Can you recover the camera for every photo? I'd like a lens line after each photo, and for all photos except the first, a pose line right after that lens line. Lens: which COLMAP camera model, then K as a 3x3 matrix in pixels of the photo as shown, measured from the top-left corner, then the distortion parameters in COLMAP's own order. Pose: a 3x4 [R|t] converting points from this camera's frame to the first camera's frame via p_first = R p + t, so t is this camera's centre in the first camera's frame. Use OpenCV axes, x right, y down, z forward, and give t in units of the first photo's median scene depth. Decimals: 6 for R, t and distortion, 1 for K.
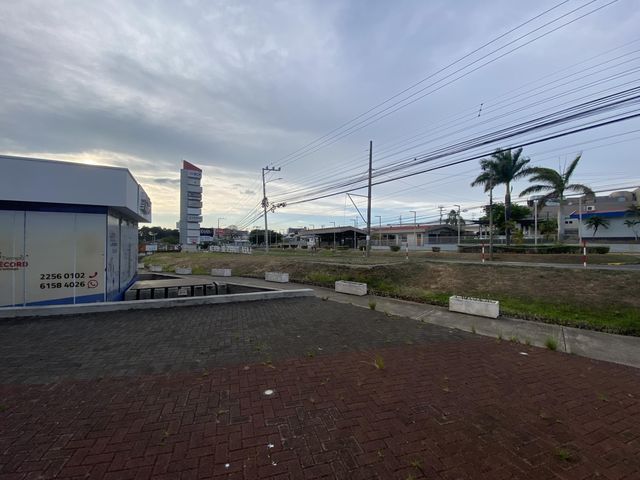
lens RADIAL K [[256.7, 0, 320.0], [0, 256.7, 240.0], [0, 0, 1]] dist [0.031472, -0.025674]
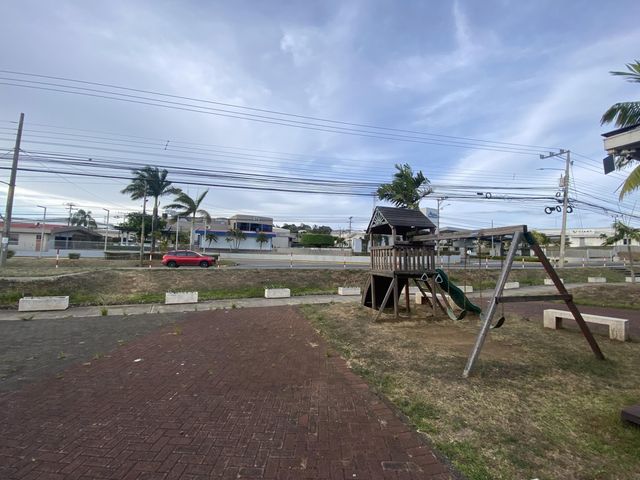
lens RADIAL K [[256.7, 0, 320.0], [0, 256.7, 240.0], [0, 0, 1]] dist [0.031472, -0.025674]
pose [[0.310182, 0.062088, 0.948648, -0.115931], [-0.040145, 0.997830, -0.052181, -0.004563], [-0.949829, -0.021898, 0.312001, -0.036488]]
